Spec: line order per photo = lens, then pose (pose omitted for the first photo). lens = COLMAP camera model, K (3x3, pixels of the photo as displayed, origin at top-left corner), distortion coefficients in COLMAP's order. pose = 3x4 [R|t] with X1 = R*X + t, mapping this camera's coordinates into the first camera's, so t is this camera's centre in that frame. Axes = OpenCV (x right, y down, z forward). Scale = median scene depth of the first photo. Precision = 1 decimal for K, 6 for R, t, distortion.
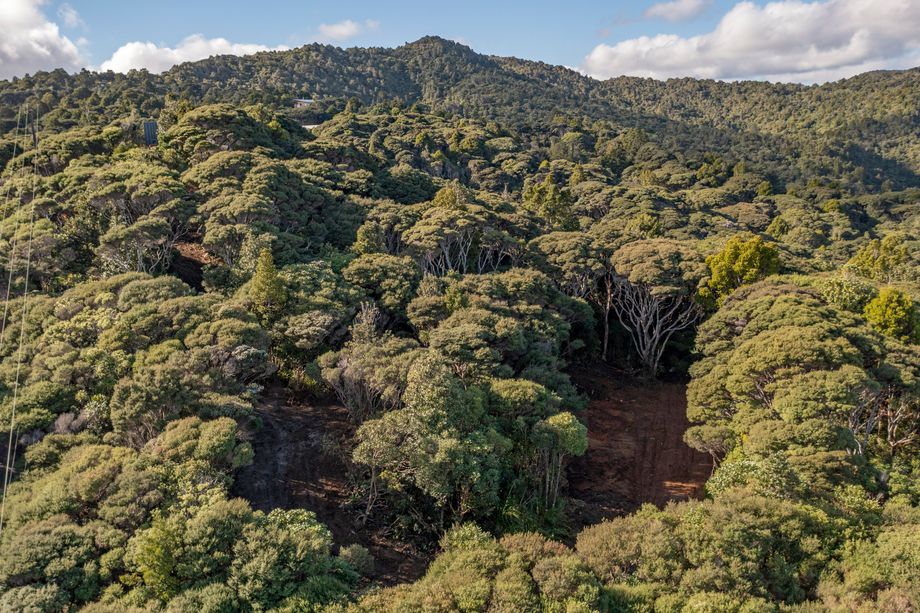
lens RADIAL K [[593.5, 0, 460.0], [0, 593.5, 306.5], [0, 0, 1]] dist [-0.000286, 0.003837]
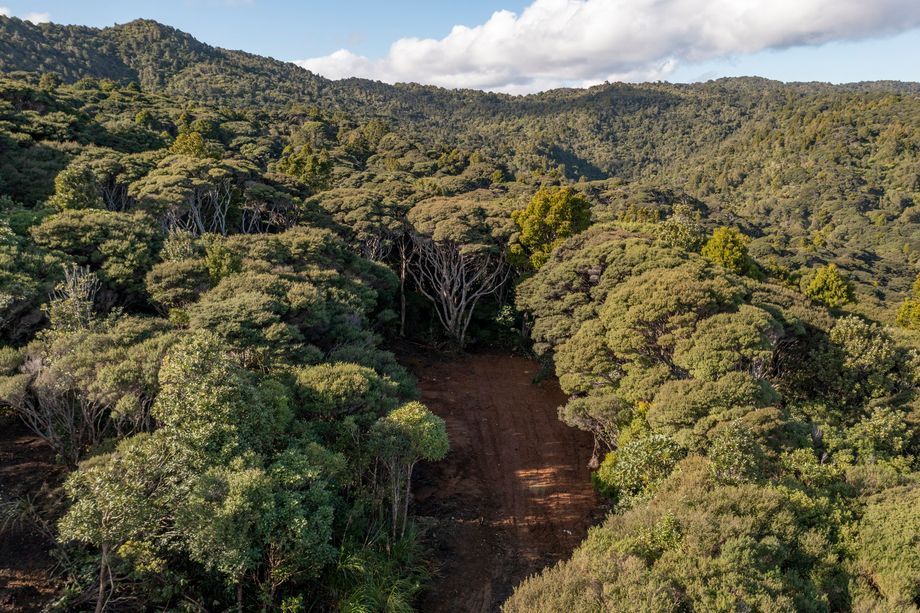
lens RADIAL K [[593.5, 0, 460.0], [0, 593.5, 306.5], [0, 0, 1]] dist [-0.000286, 0.003837]
pose [[0.916540, -0.060578, 0.395328, -0.029651], [0.051603, 0.998112, 0.033309, 0.030470], [-0.396600, -0.010129, 0.917936, 0.227610]]
